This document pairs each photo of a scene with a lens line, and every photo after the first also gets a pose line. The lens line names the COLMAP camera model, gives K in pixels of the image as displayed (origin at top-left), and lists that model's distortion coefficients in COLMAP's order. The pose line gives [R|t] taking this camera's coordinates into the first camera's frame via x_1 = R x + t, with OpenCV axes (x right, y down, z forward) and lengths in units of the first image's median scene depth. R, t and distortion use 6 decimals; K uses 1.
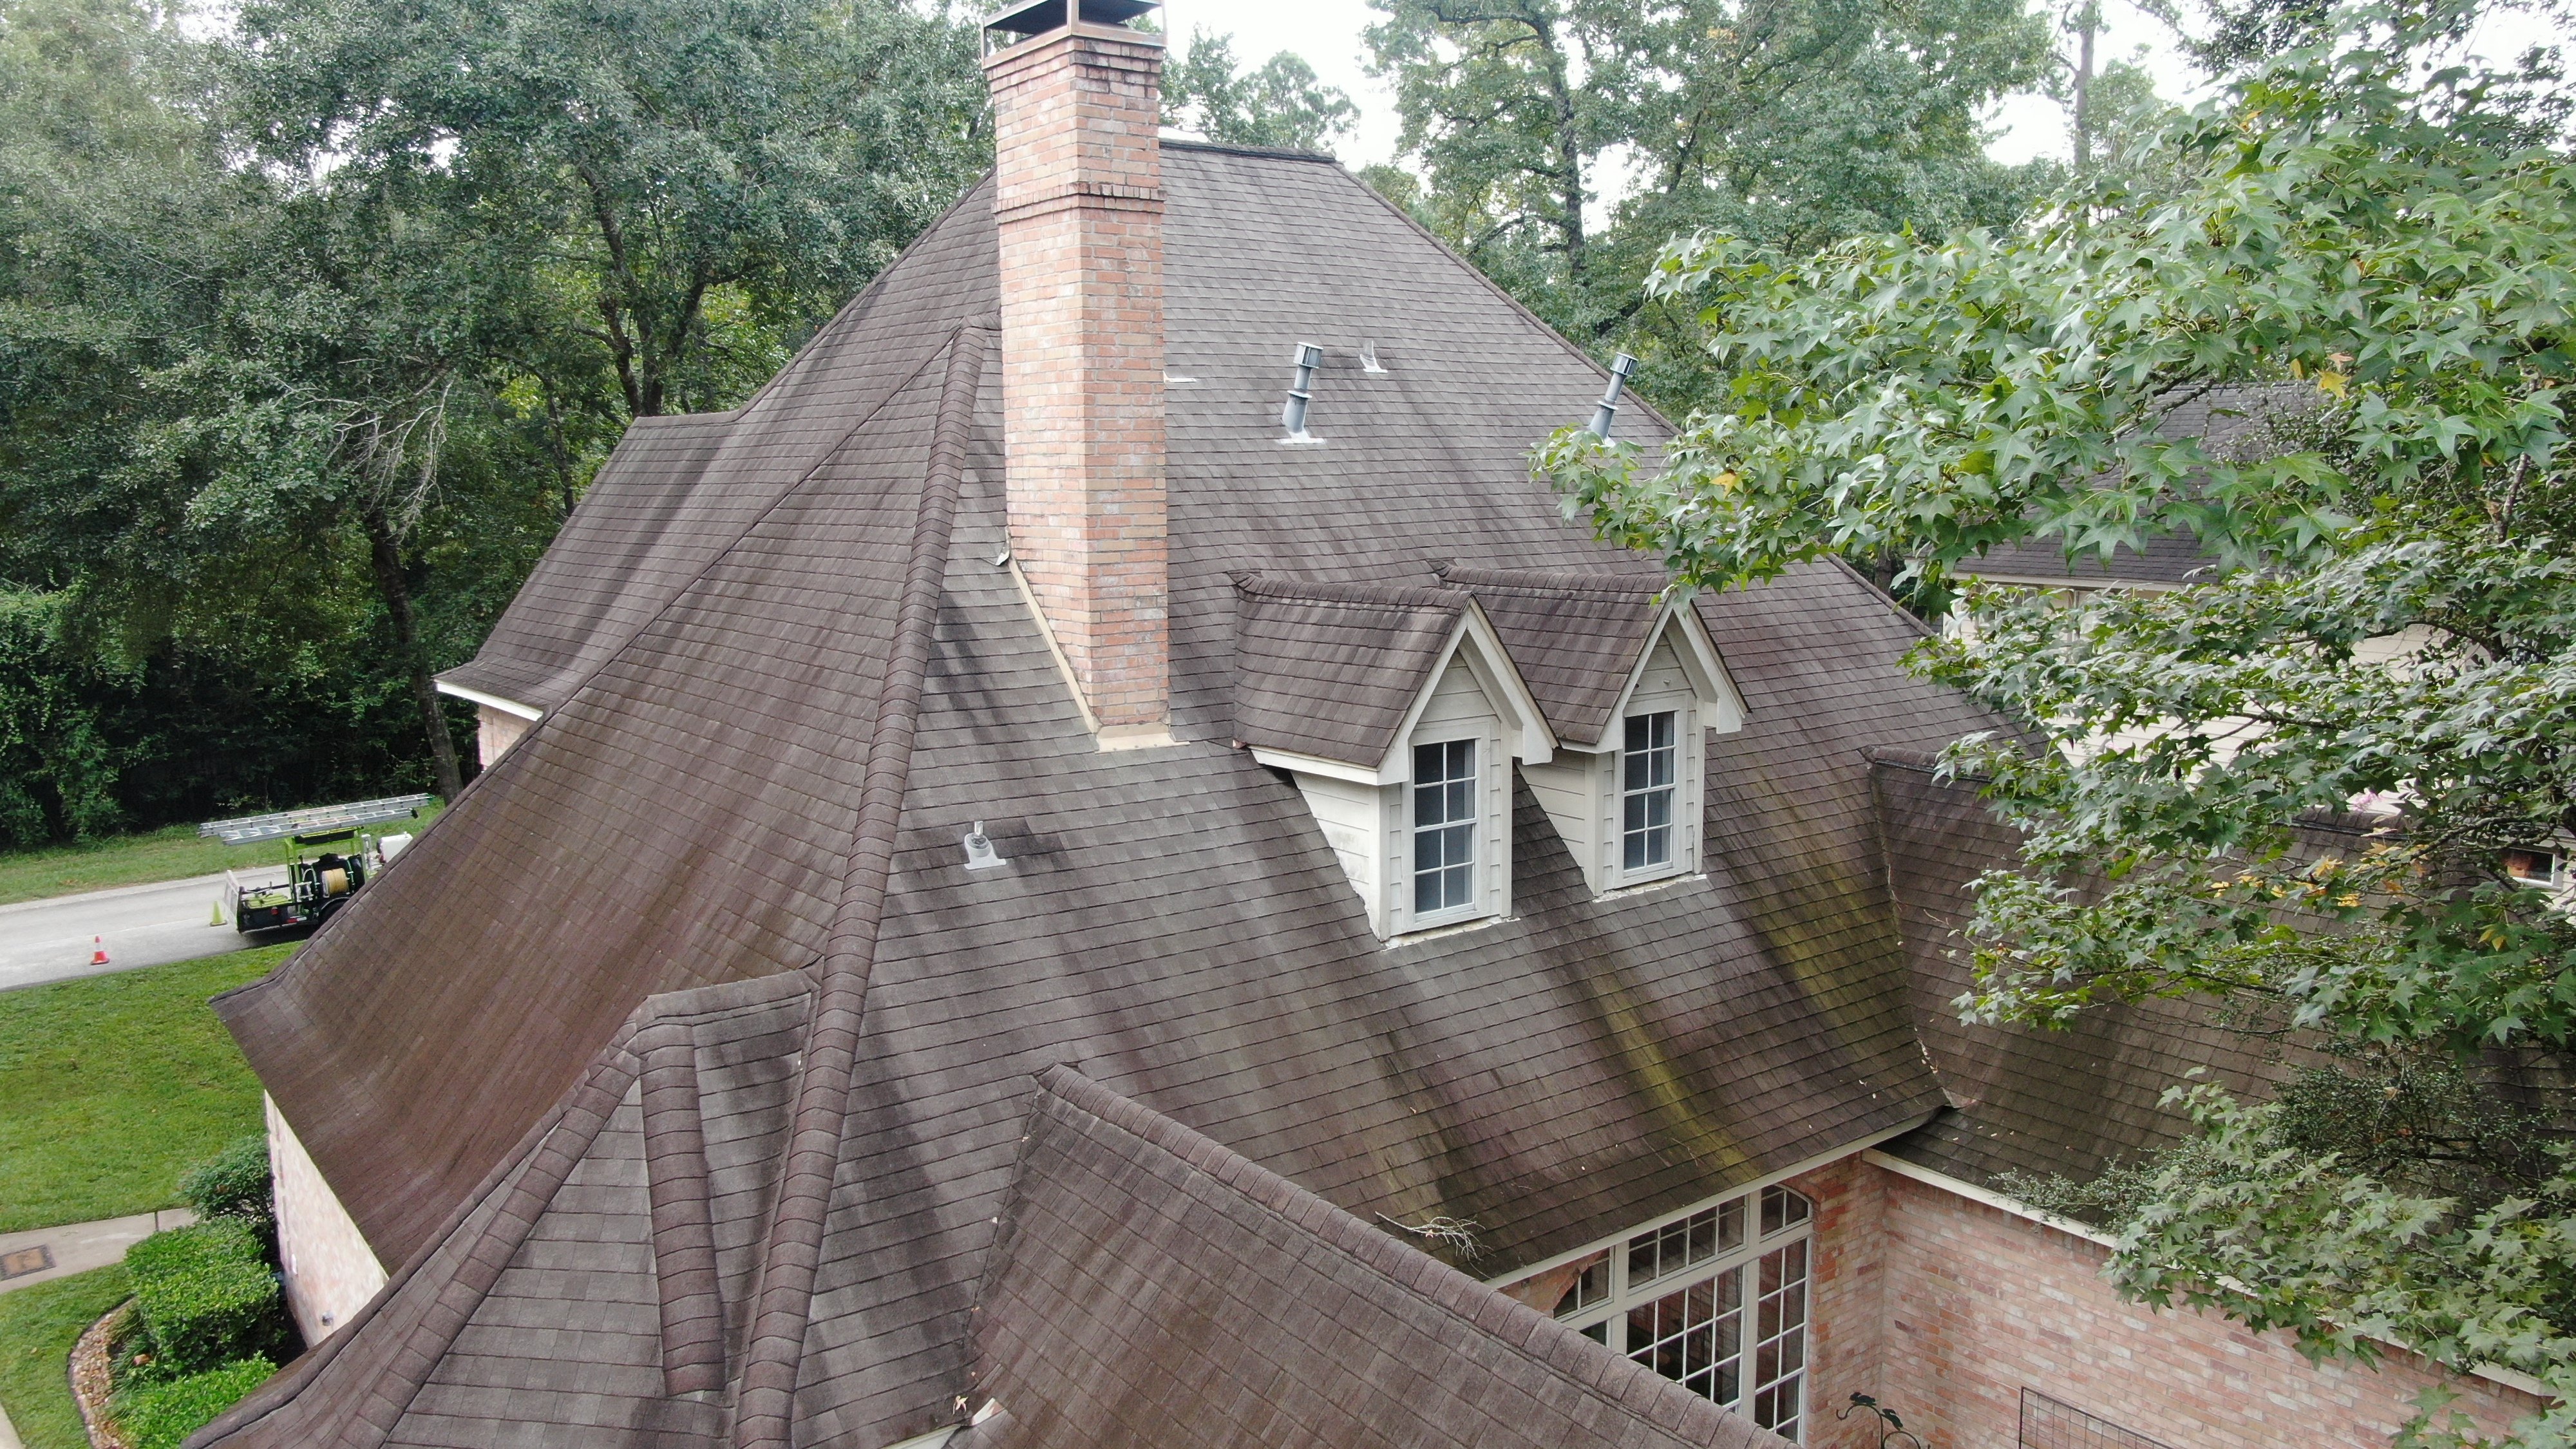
lens RADIAL K [[1880.6, 0, 1293.3], [0, 1880.6, 715.6], [0, 0, 1]] dist [0.004046, 0.001333]
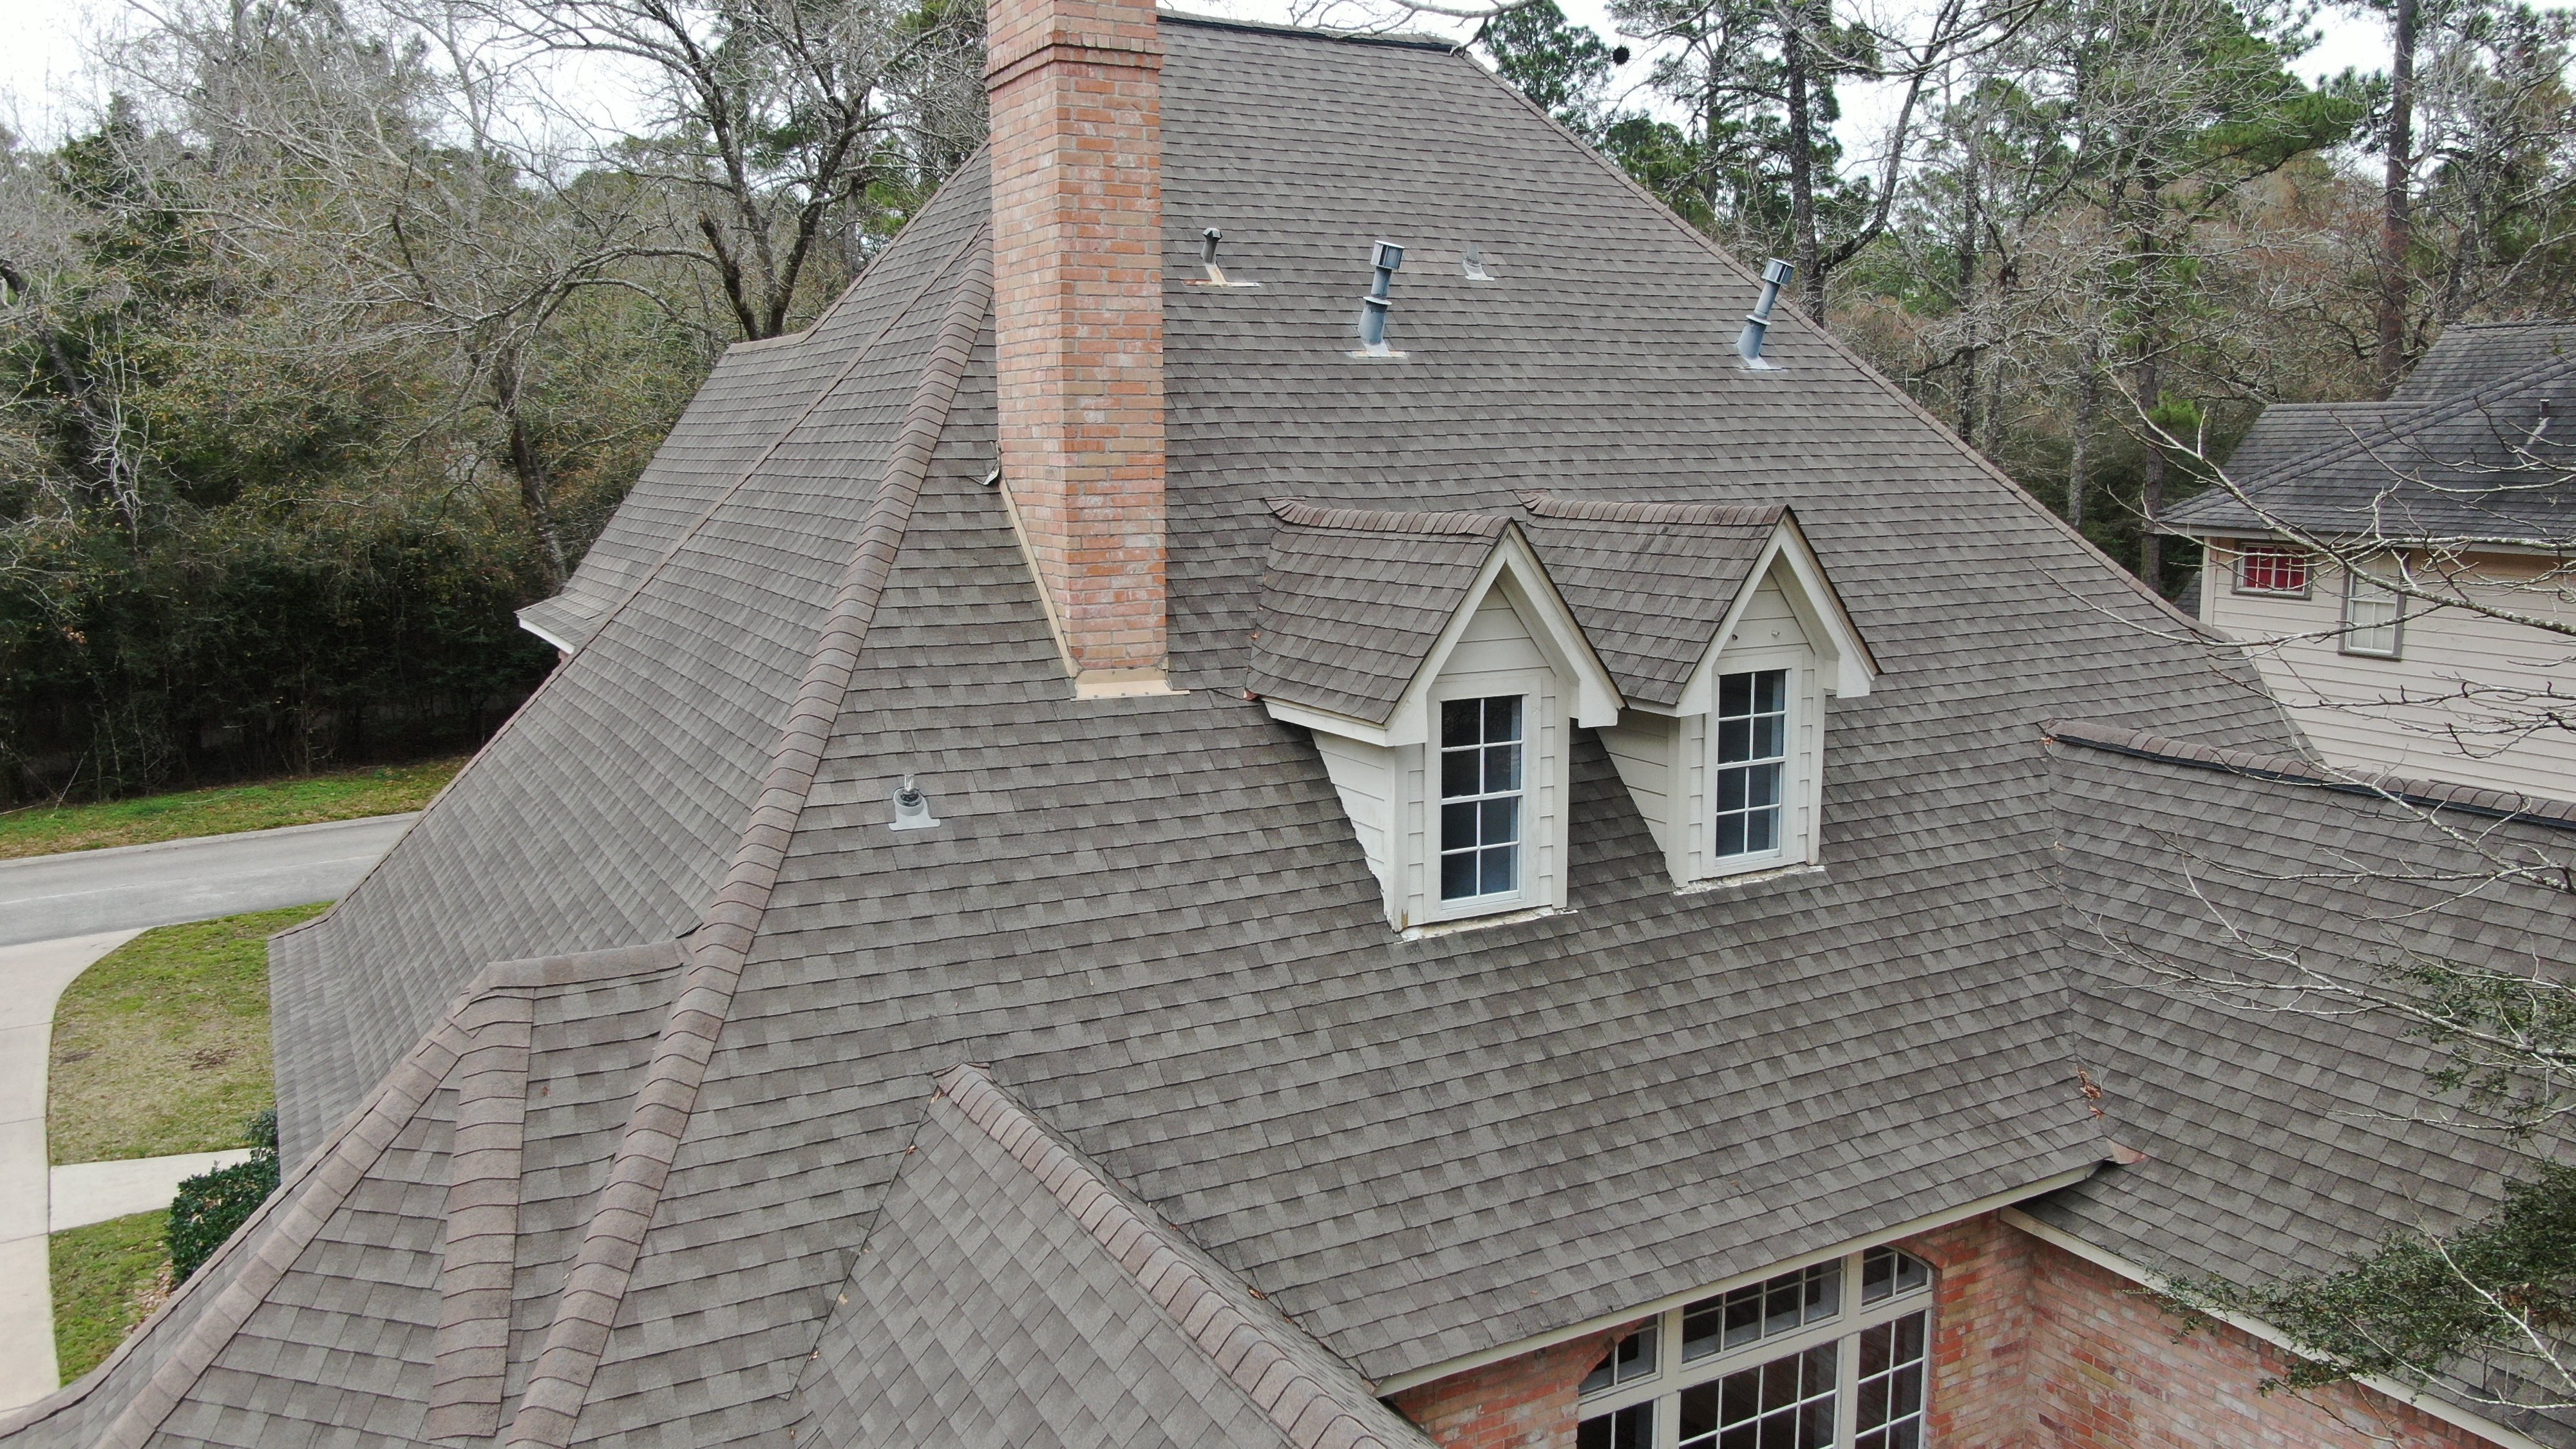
lens RADIAL K [[1880.6, 0, 1293.3], [0, 1880.6, 715.6], [0, 0, 1]] dist [0.004046, 0.001333]
pose [[0.989926, 0.025881, -0.139198, 0.110211], [-0.023438, 0.999542, 0.019164, 0.007405], [0.139630, -0.015709, 0.990079, 0.151676]]
